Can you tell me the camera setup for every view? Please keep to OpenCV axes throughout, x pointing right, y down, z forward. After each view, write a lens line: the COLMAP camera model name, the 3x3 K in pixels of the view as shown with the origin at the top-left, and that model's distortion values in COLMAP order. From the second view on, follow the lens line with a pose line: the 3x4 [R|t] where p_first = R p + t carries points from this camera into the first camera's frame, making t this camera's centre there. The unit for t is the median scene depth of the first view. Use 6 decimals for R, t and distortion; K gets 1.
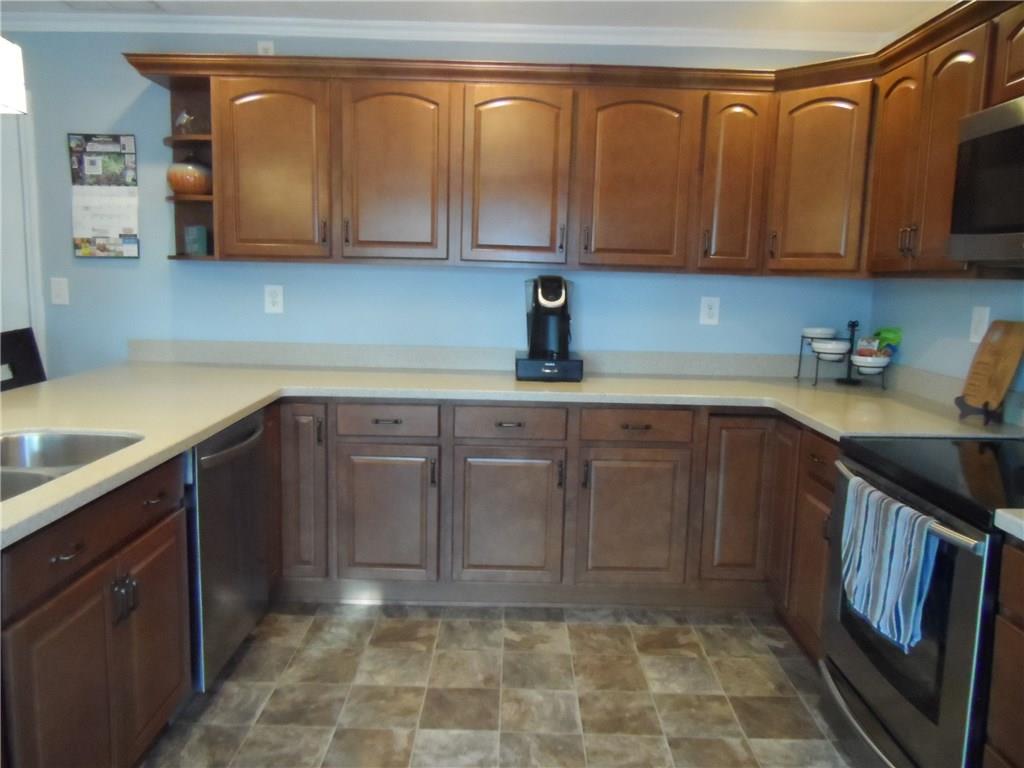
lens RADIAL K [[784.1, 0, 511.7], [0, 784.1, 378.2], [0, 0, 1]] dist [-0.009369, 0.010244]
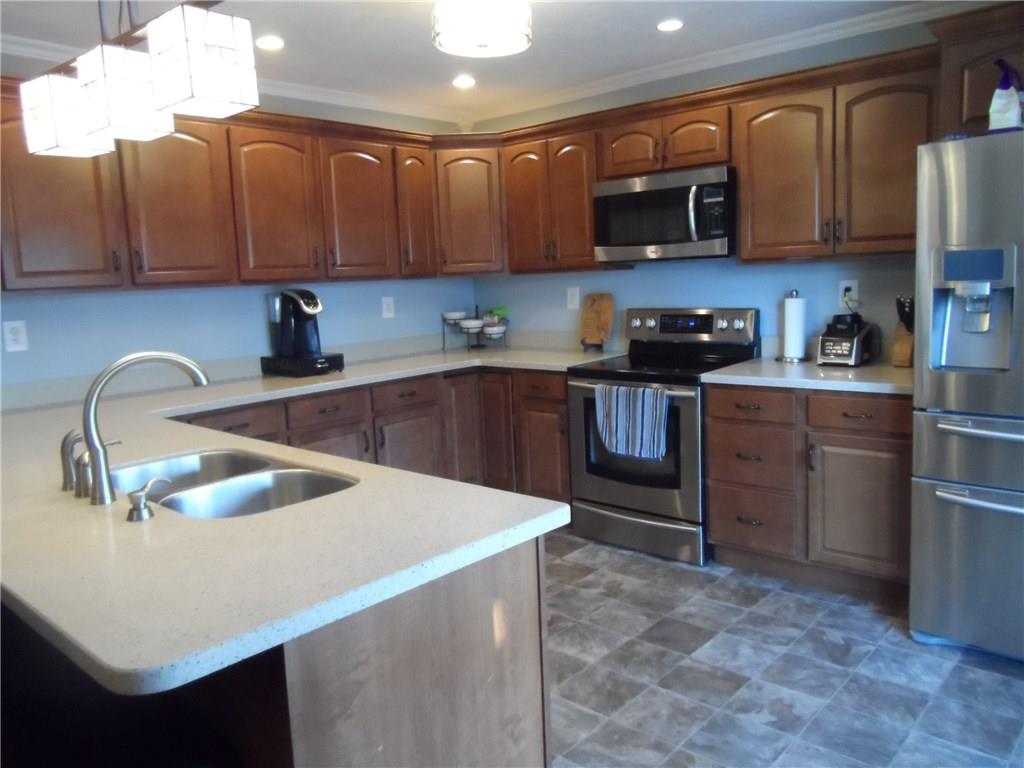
lens RADIAL K [[784.1, 0, 511.7], [0, 784.1, 378.2], [0, 0, 1]] dist [-0.009369, 0.010244]
pose [[0.664464, -0.152604, 0.731573, -0.668717], [0.156719, 0.985616, 0.063254, -0.021721], [-0.730703, 0.072621, 0.678822, -0.046876]]
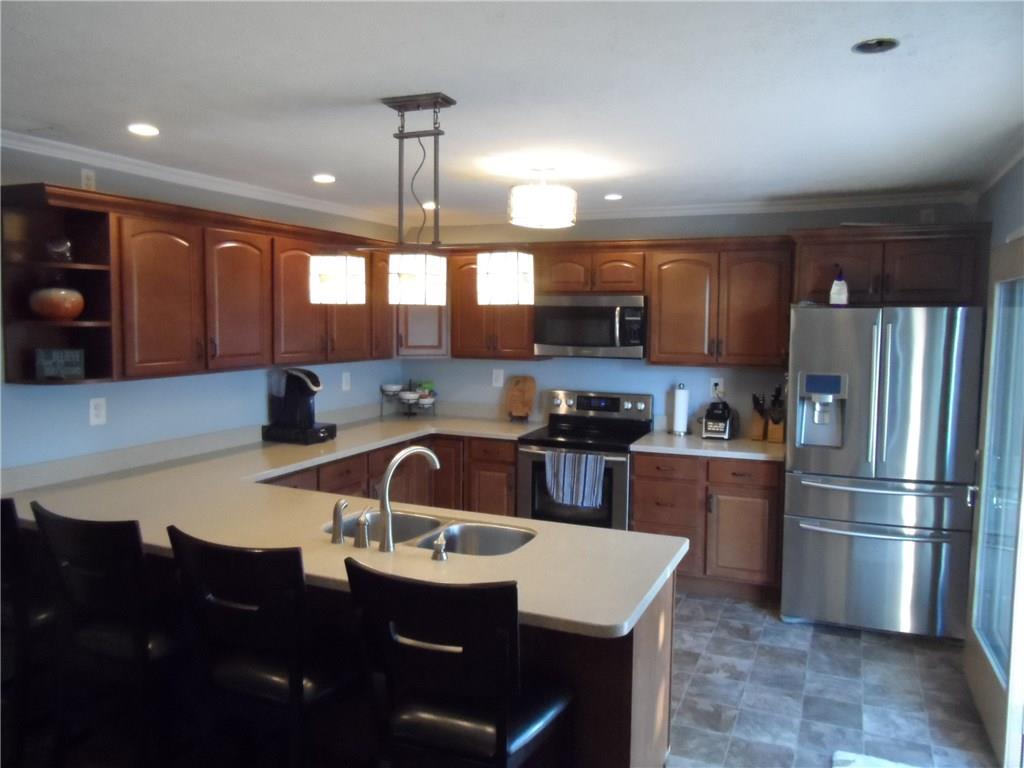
lens RADIAL K [[784.1, 0, 511.7], [0, 784.1, 378.2], [0, 0, 1]] dist [-0.009369, 0.010244]
pose [[0.389219, -0.096898, 0.916034, -1.164364], [0.118020, 0.991502, 0.054735, -0.155857], [-0.913553, 0.086807, 0.397347, 0.097975]]
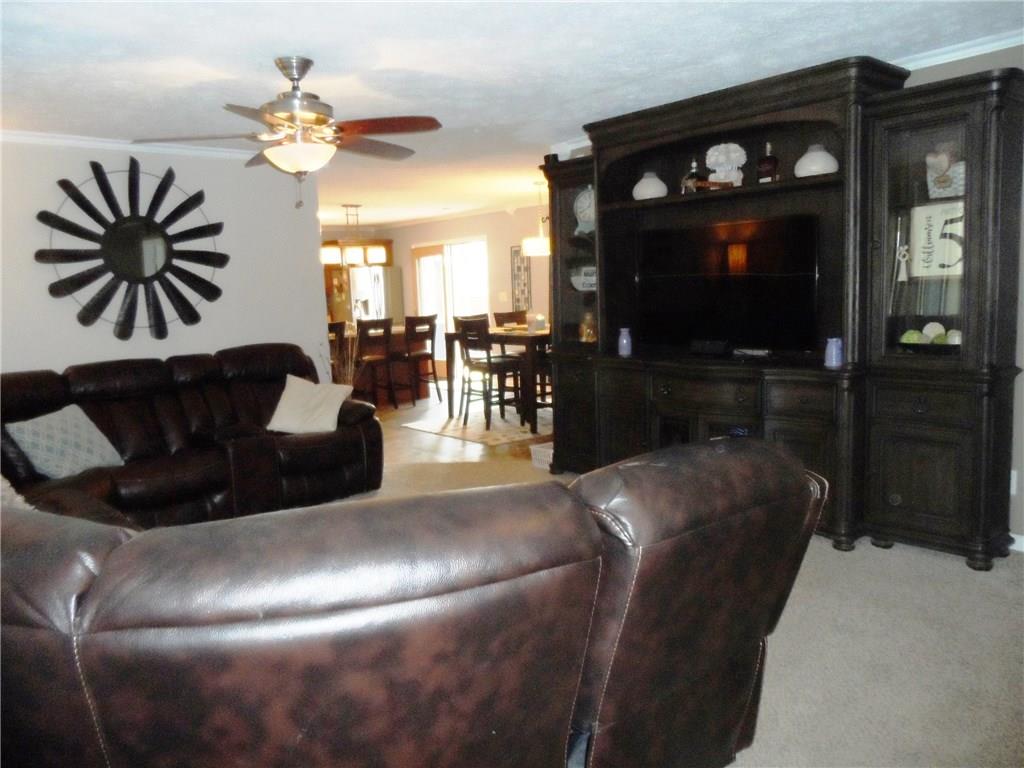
lens RADIAL K [[784.1, 0, 511.7], [0, 784.1, 378.2], [0, 0, 1]] dist [-0.009369, 0.010244]
pose [[-0.659764, -0.089116, 0.746170, -3.081999], [0.116537, 0.968798, 0.218746, -0.361279], [-0.742382, 0.231277, -0.628793, 2.070661]]
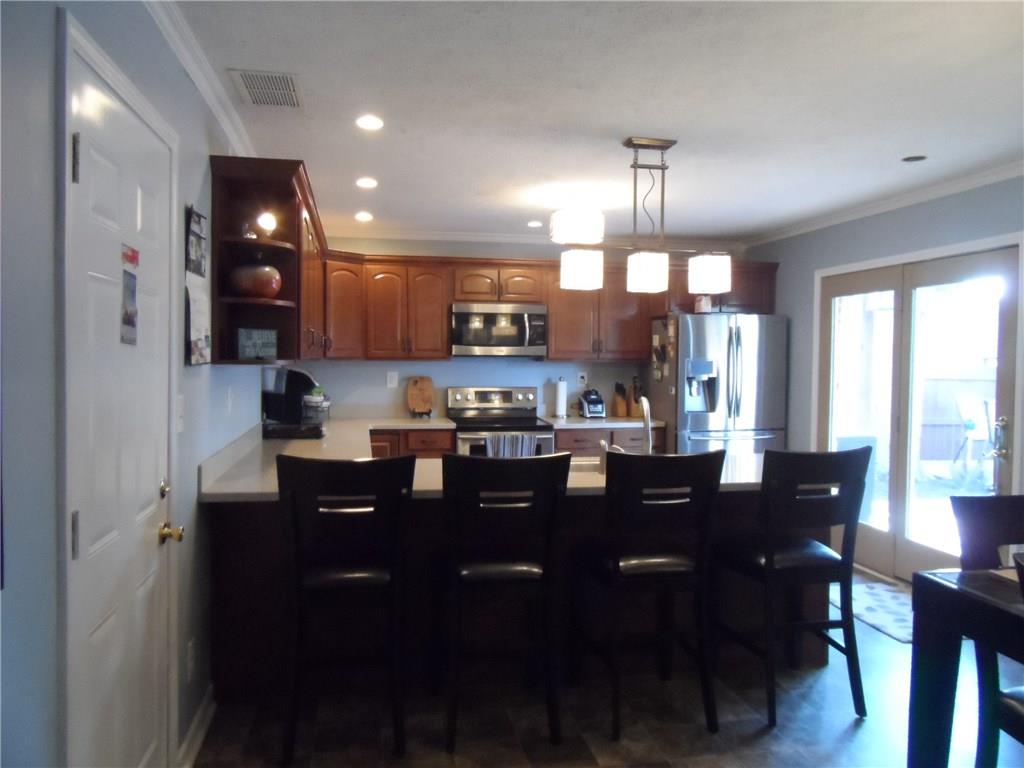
lens RADIAL K [[784.1, 0, 511.7], [0, 784.1, 378.2], [0, 0, 1]] dist [-0.009369, 0.010244]
pose [[-0.212087, -0.057129, 0.975580, -1.500492], [0.112683, 0.990202, 0.082482, -0.192949], [-0.970733, 0.127425, -0.203571, 0.974121]]
